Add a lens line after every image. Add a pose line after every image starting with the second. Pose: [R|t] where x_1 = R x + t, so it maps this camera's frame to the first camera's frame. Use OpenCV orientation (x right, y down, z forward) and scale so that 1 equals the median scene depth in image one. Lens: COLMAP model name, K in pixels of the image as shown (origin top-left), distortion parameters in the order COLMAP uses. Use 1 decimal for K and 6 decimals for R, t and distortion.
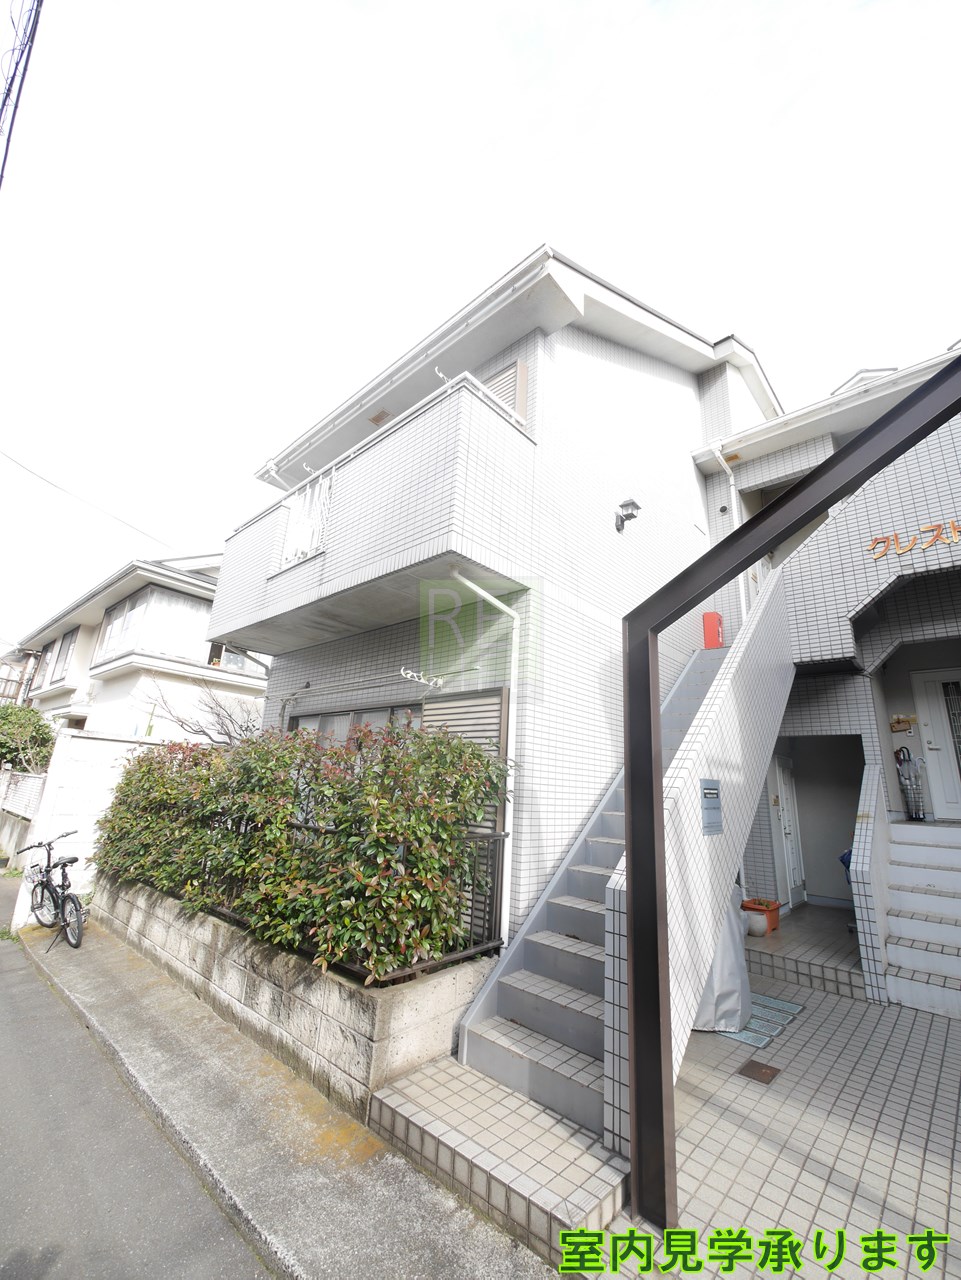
lens RADIAL K [[526.2, 0, 489.3], [0, 526.2, 638.1], [0, 0, 1]] dist [-0.008422, 0.000636]
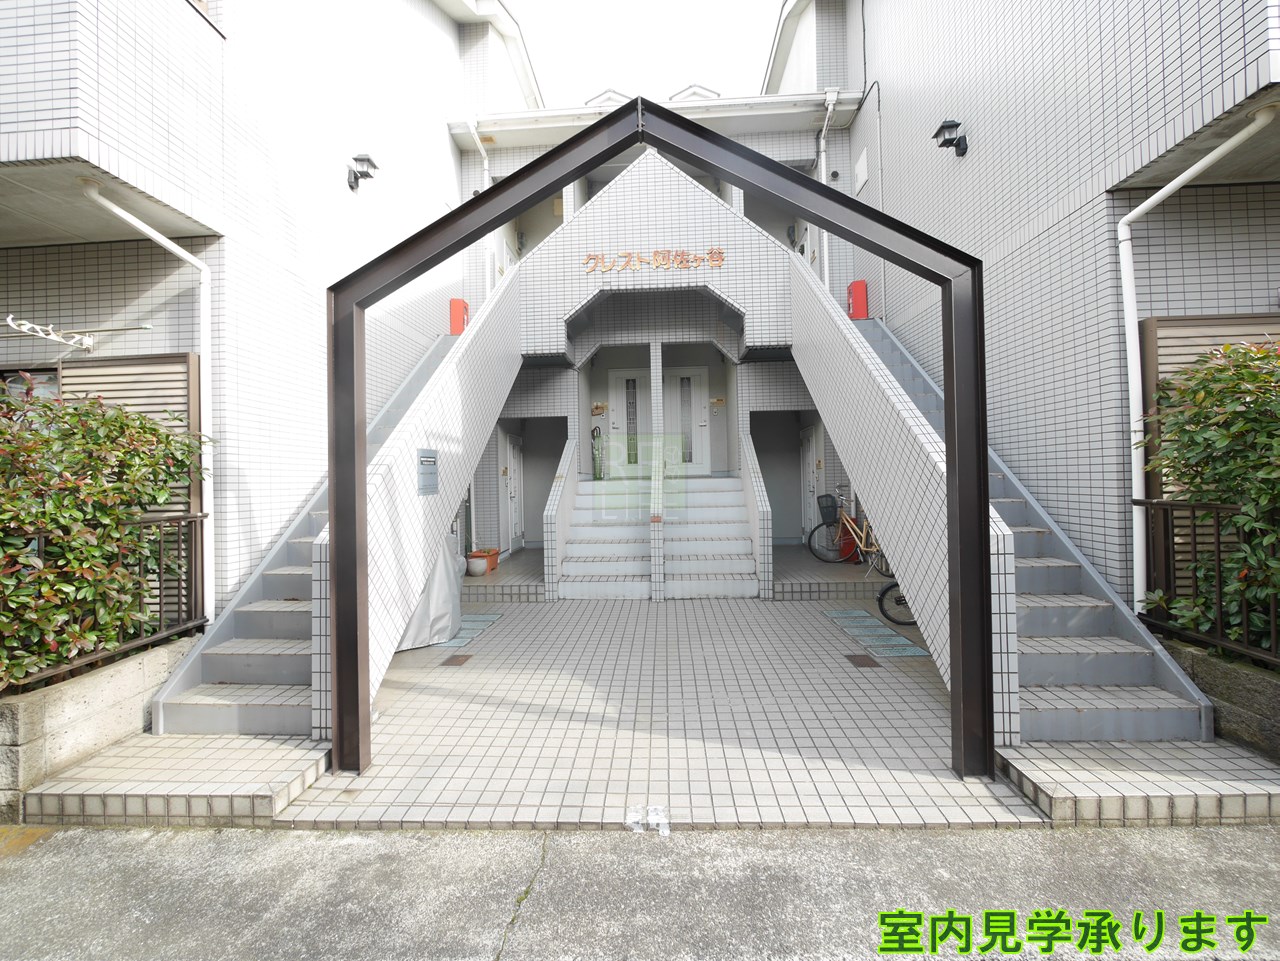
lens RADIAL K [[526.2, 0, 637.1], [0, 526.2, 475.2], [0, 0, 1]] dist [-0.008422, 0.000636]
pose [[0.776520, -0.061879, 0.627047, 0.055964], [-0.114268, 0.964835, 0.236719, 0.000817], [-0.619645, -0.255468, 0.742143, -0.151272]]
